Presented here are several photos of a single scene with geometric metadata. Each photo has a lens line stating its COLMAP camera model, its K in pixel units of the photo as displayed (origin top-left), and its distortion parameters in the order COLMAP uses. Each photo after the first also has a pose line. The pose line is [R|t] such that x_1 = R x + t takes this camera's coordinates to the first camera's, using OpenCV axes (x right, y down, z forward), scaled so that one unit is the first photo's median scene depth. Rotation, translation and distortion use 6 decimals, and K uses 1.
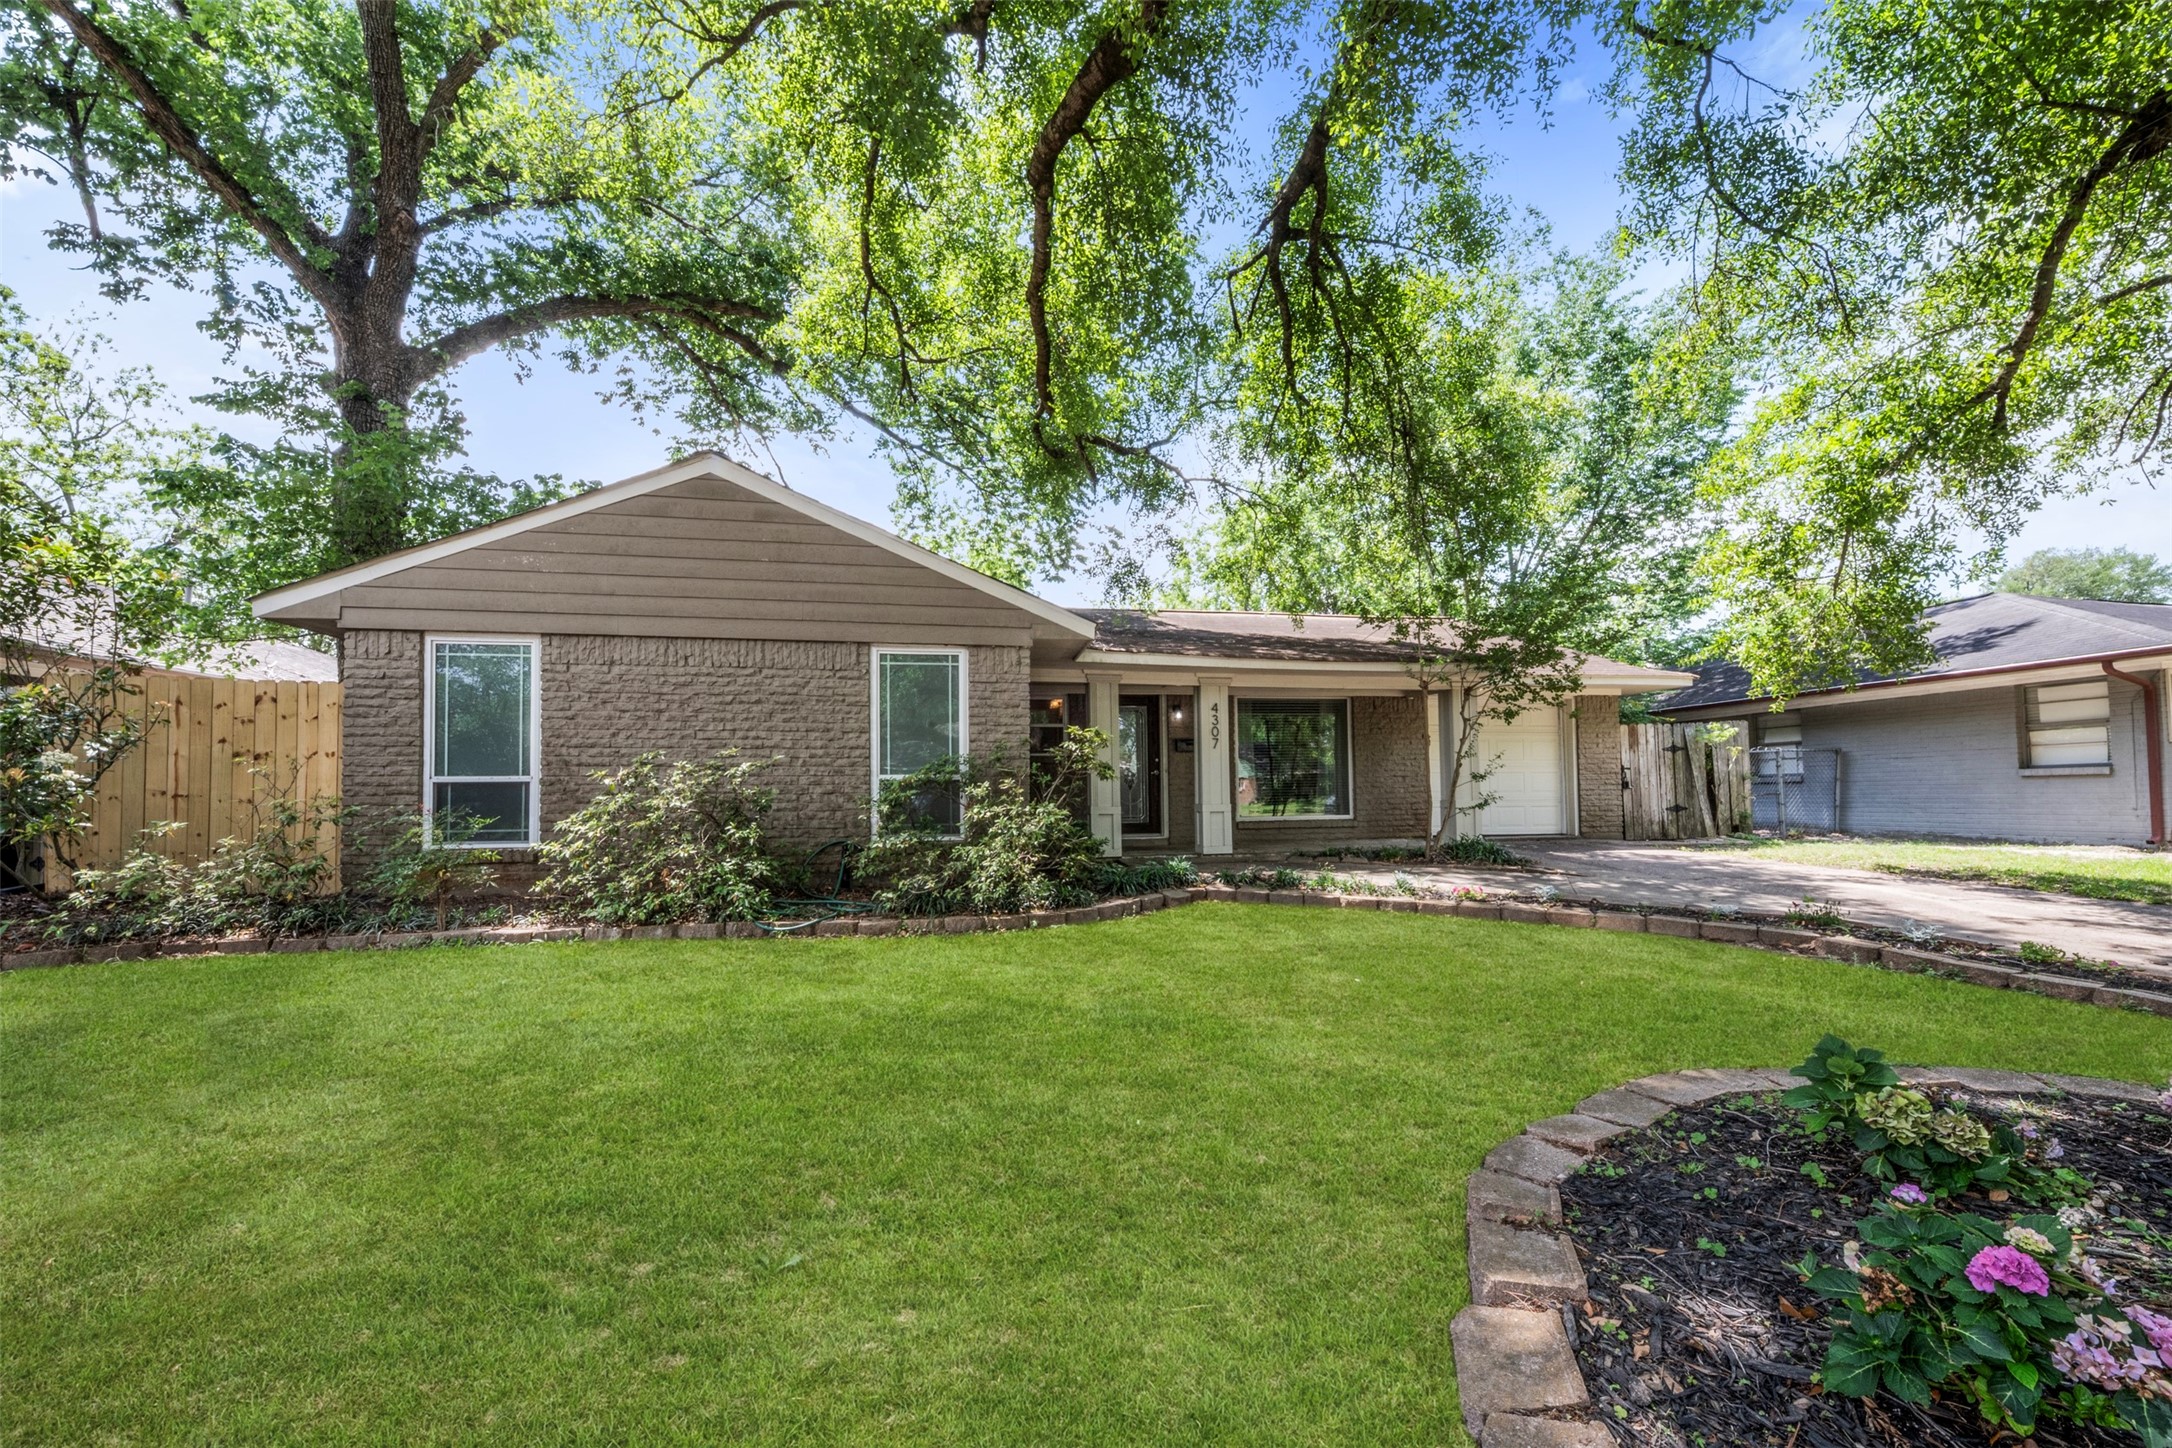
lens RADIAL K [[763.5, 0, 1089.3], [0, 763.5, 753.2], [0, 0, 1]] dist [0.015220, -0.007688]
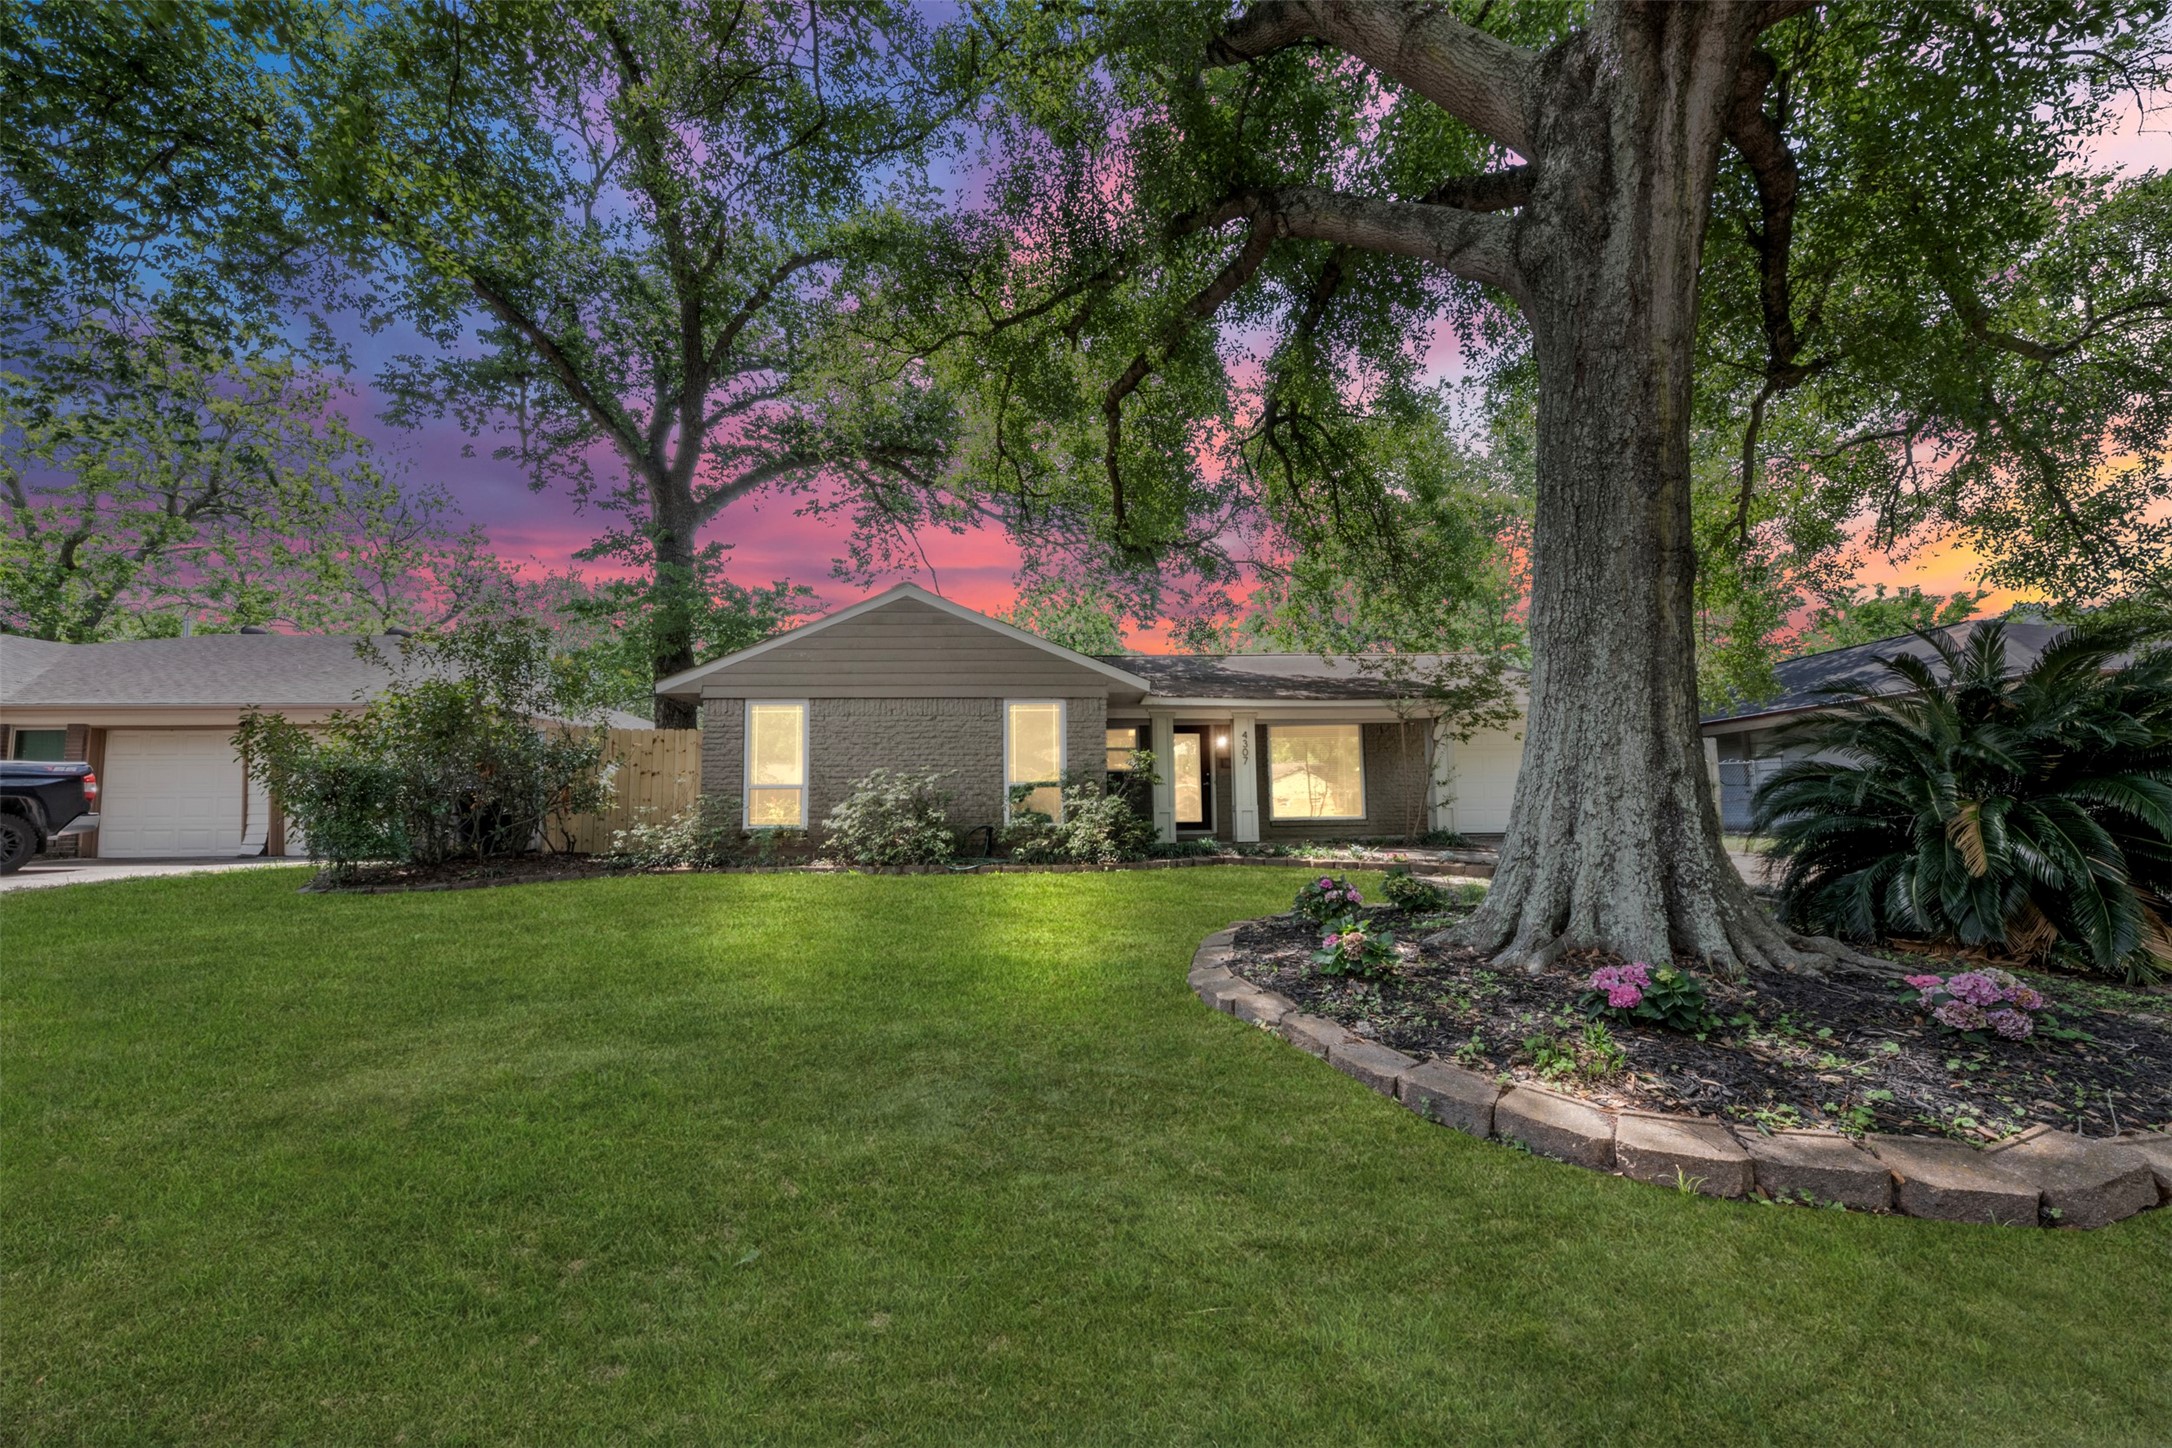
lens RADIAL K [[763.5, 0, 1089.3], [0, 763.5, 753.2], [0, 0, 1]] dist [0.015220, -0.007688]
pose [[0.990387, -0.013381, -0.137672, 0.080056], [0.008389, 0.999288, -0.036784, 0.021808], [0.138066, 0.035275, 0.989795, -0.425298]]
